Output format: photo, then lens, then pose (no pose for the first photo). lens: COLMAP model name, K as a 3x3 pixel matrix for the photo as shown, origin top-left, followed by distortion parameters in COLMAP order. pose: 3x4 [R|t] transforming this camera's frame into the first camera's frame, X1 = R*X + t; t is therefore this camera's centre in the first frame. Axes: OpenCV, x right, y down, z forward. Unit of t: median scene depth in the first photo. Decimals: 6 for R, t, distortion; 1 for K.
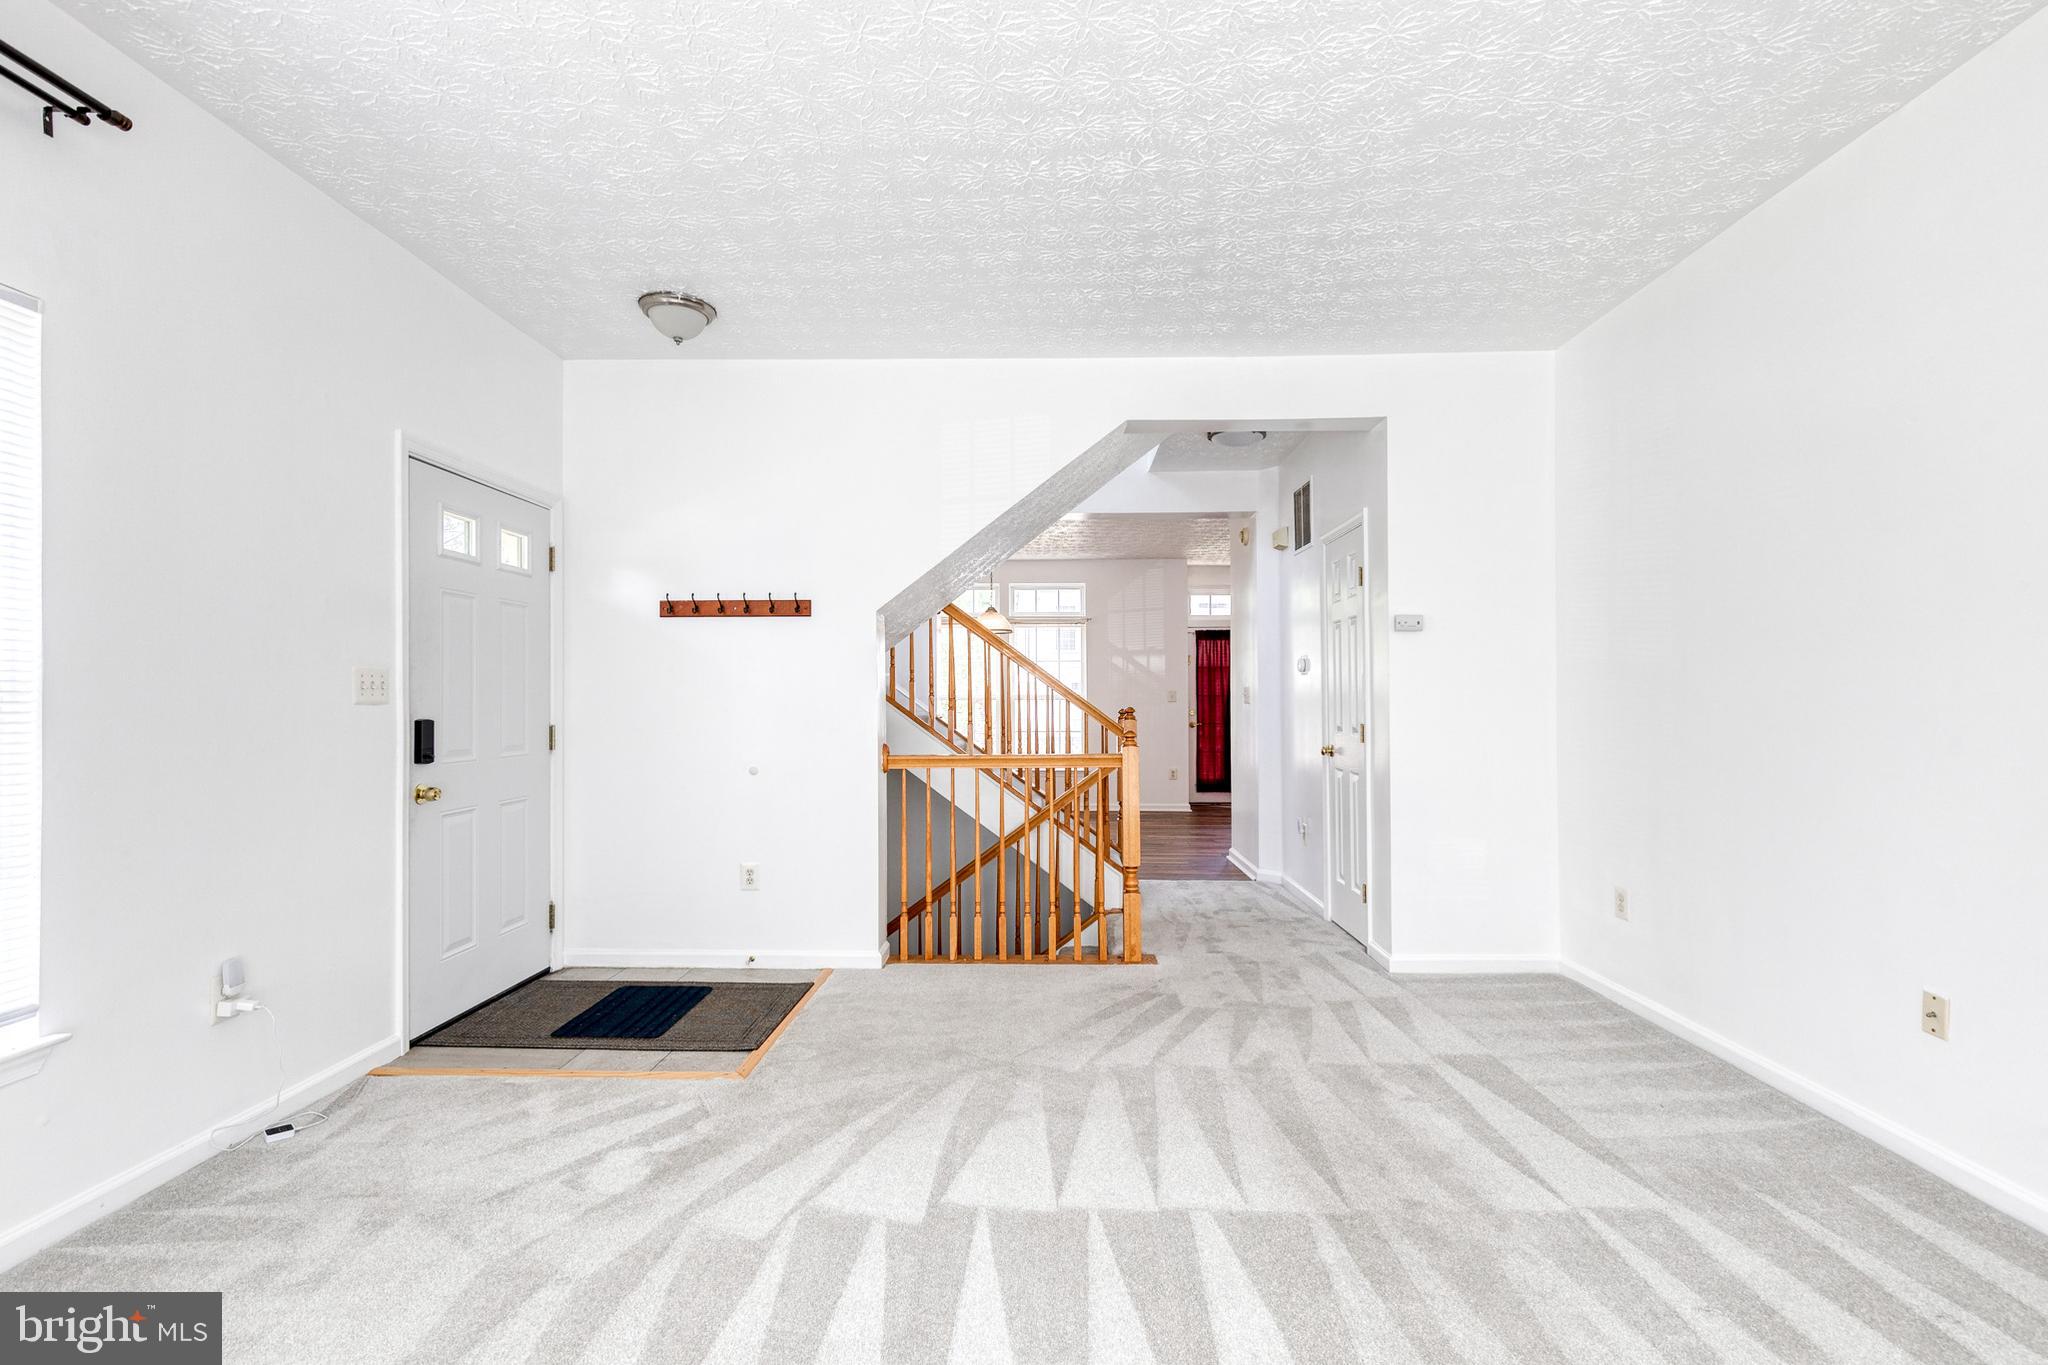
lens RADIAL K [[926.7, 0, 1038.9], [0, 926.7, 687.7], [0, 0, 1]] dist [0.011709, -0.001692]
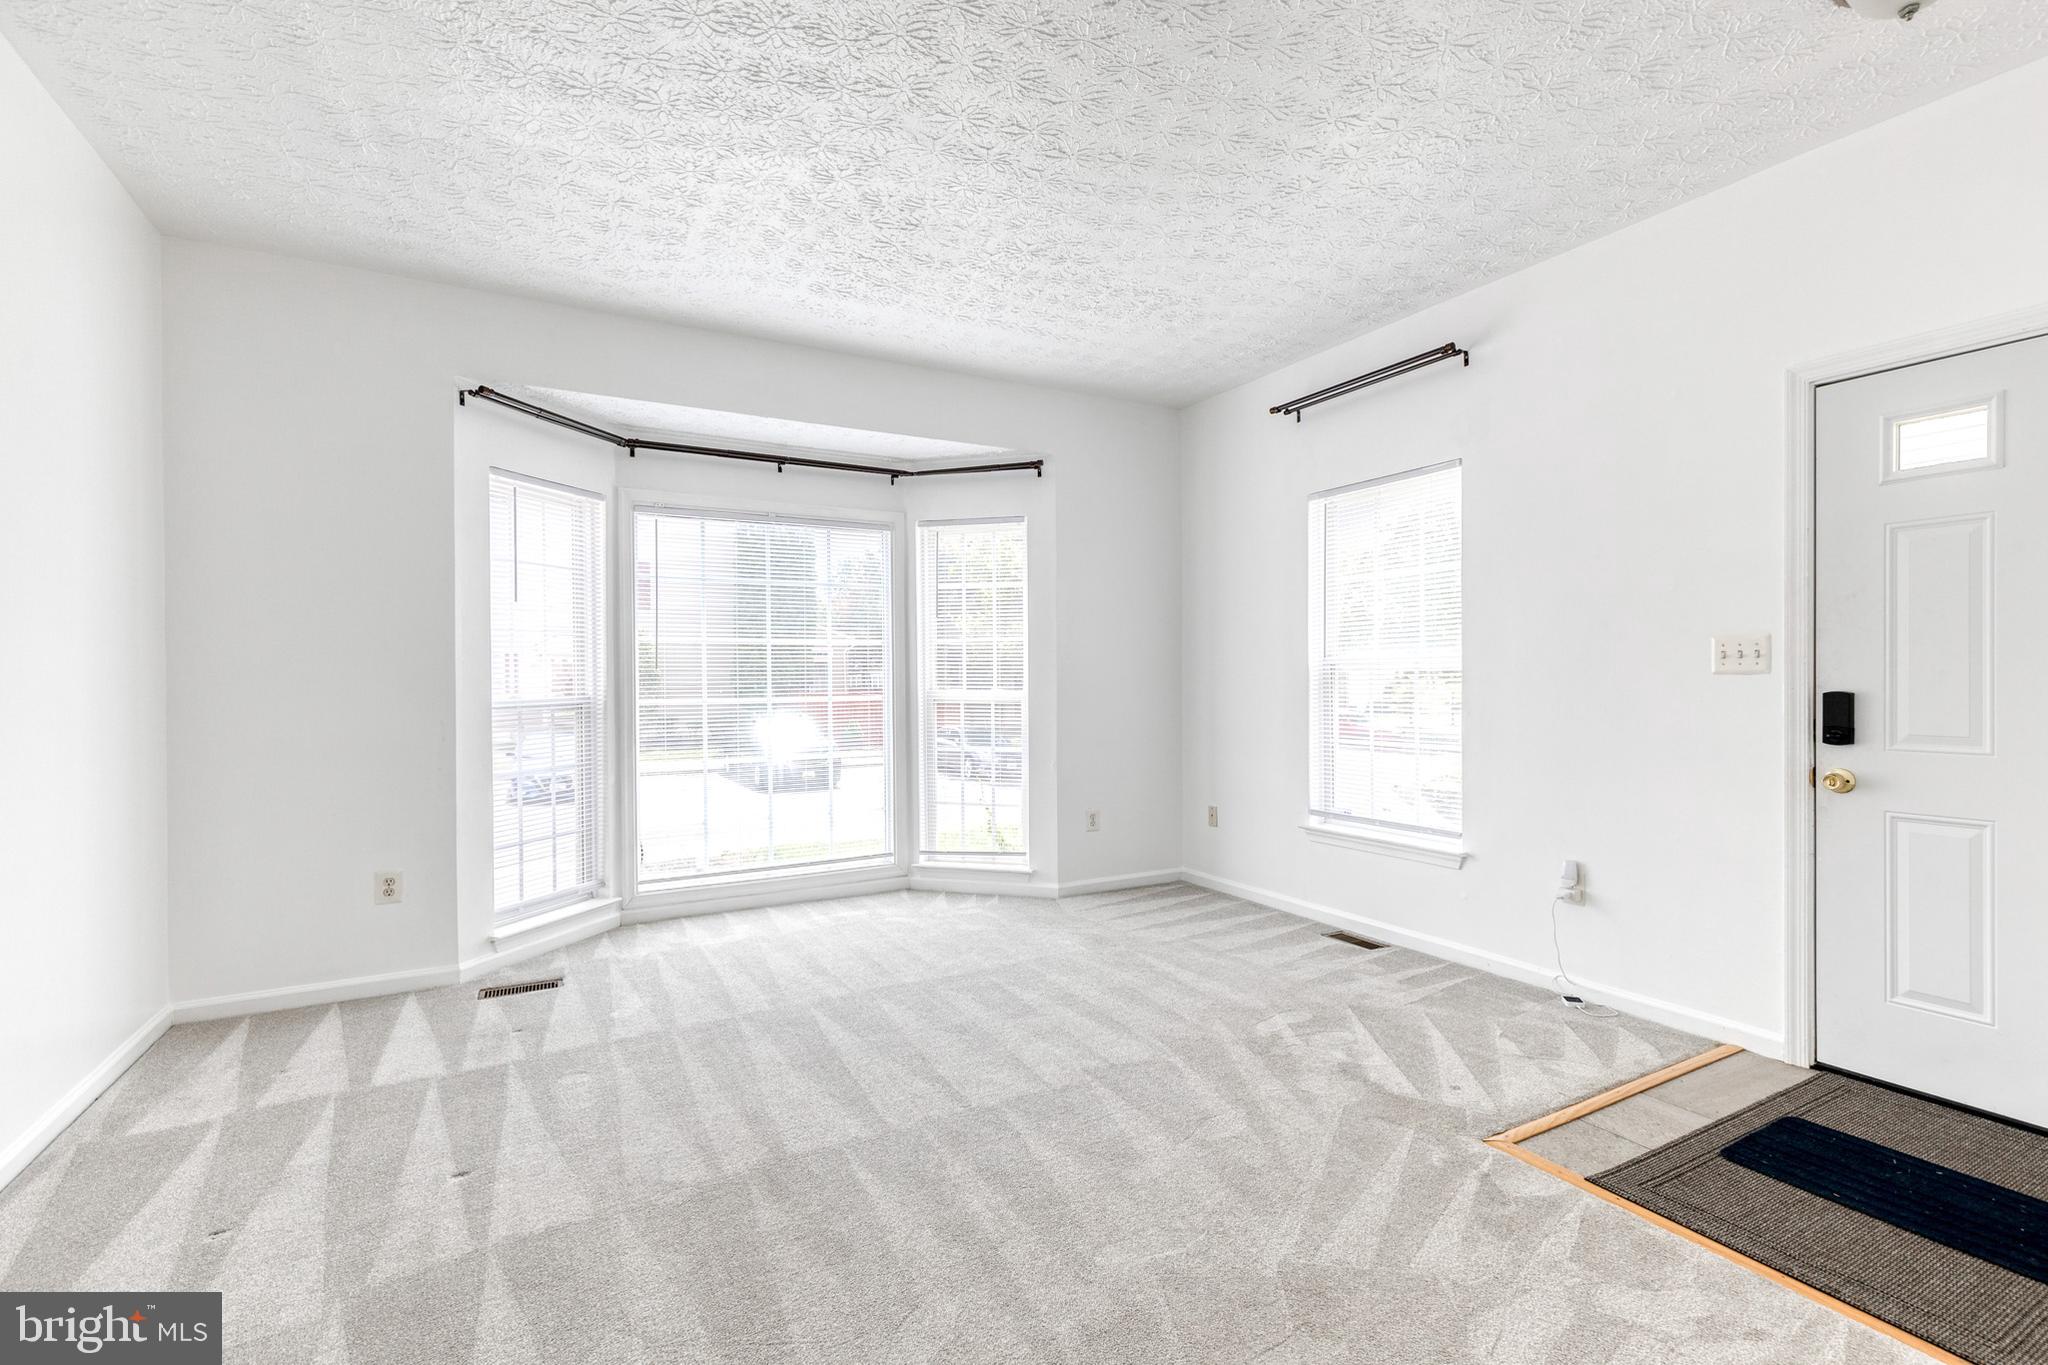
lens RADIAL K [[926.7, 0, 1038.9], [0, 926.7, 687.7], [0, 0, 1]] dist [0.011709, -0.001692]
pose [[-0.859181, 0.011010, -0.511553, 0.385165], [0.011811, 0.999929, 0.001685, 0.020867], [0.511535, -0.004594, -0.859250, 1.367100]]
